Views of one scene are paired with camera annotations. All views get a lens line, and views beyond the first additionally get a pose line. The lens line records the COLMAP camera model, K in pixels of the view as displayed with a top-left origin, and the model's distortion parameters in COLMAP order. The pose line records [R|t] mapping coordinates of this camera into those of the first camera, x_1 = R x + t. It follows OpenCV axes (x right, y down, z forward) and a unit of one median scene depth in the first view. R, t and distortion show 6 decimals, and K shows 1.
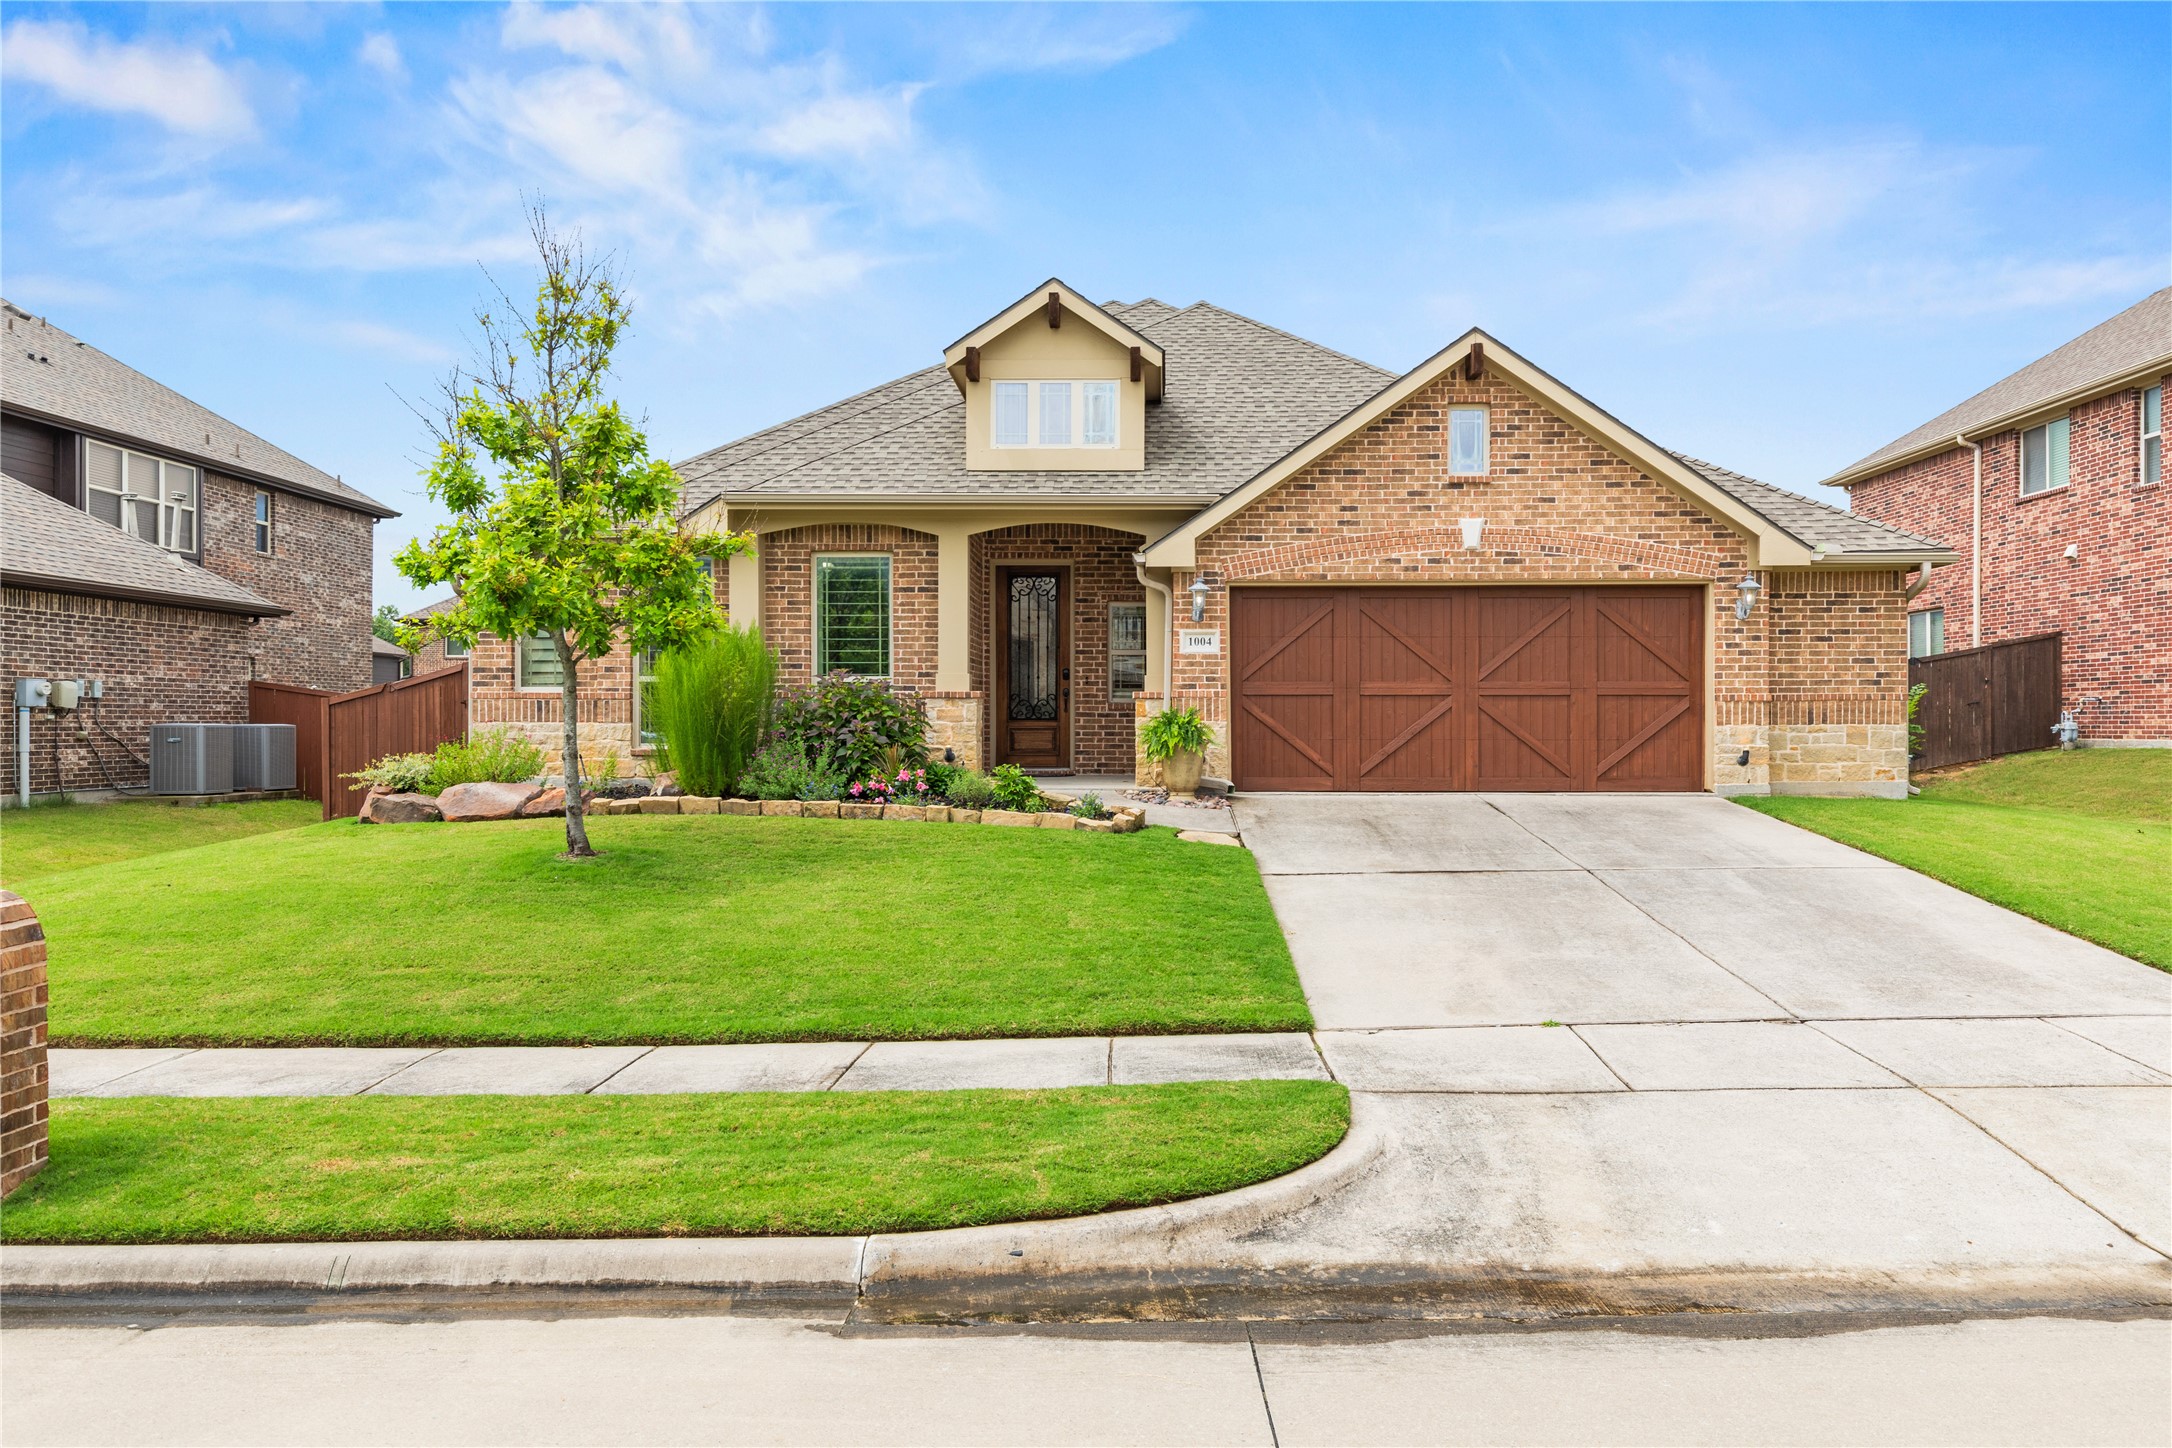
lens RADIAL K [[1521.8, 0, 1086.0], [0, 1521.8, 724.0], [0, 0, 1]] dist [-0.004087, 0.006828]
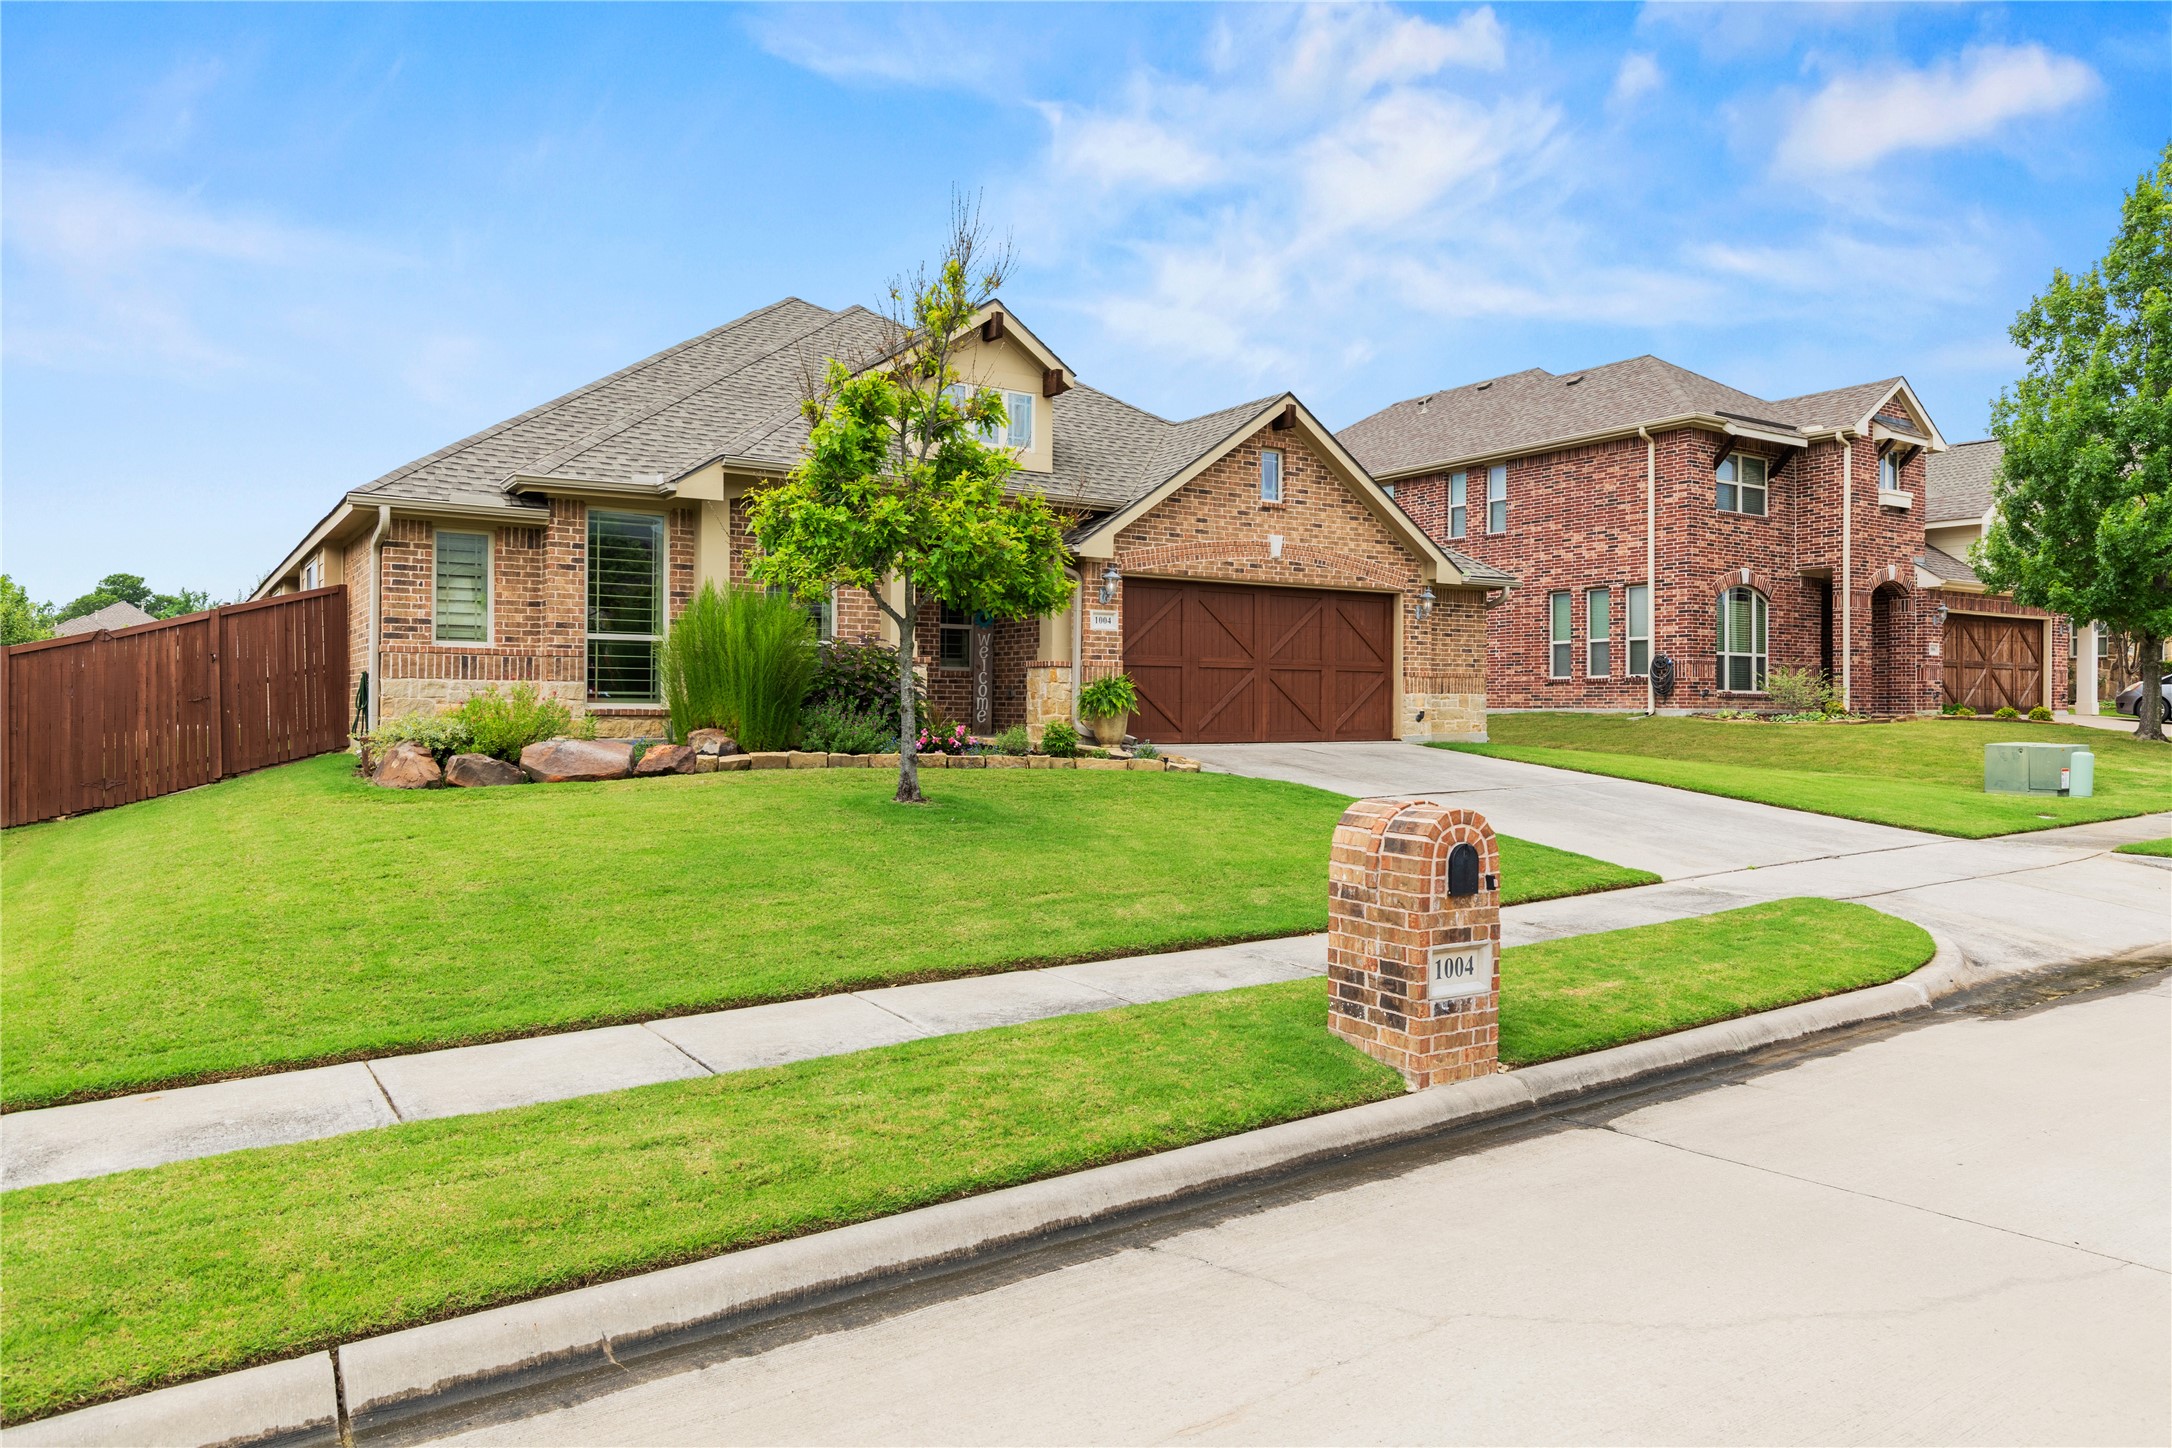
lens RADIAL K [[1437.2, 0, 1086.6], [0, 1437.2, 701.6], [0, 0, 1]] dist [0.026153, 0.003298]
pose [[0.813940, 0.005271, 0.580925, -0.605104], [-0.004971, 0.999985, -0.002109, 0.013094], [-0.580928, -0.001172, 0.813954, 0.076940]]
